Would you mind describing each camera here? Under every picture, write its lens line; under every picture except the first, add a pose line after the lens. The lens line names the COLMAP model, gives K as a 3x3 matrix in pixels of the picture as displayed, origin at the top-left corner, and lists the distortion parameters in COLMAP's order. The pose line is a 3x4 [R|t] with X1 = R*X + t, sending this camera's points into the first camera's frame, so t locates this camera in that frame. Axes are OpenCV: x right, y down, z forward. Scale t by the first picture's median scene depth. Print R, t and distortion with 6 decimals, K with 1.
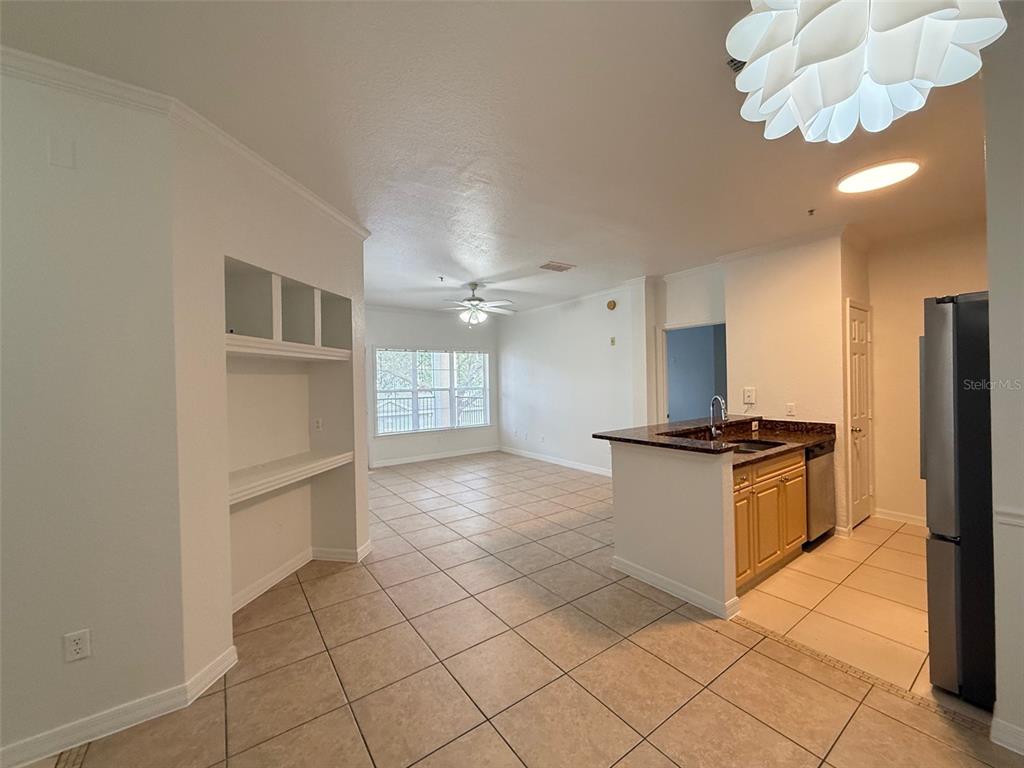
lens RADIAL K [[405.7, 0, 512.0], [0, 405.7, 384.0], [0, 0, 1]] dist [0.001479, 0.000141]
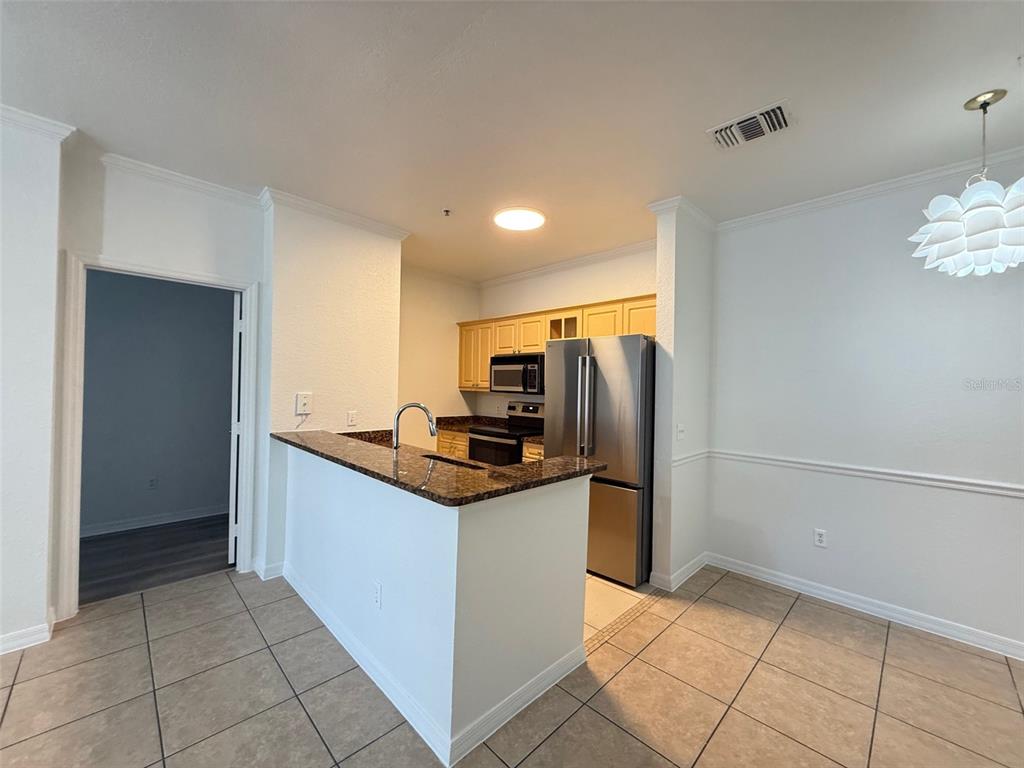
lens RADIAL K [[405.7, 0, 512.0], [0, 405.7, 384.0], [0, 0, 1]] dist [0.001479, 0.000141]
pose [[-0.152719, 0.021882, 0.988027, -0.208846], [-0.008928, 0.999683, -0.023520, 0.009143], [-0.988229, -0.012413, -0.152475, 0.859719]]
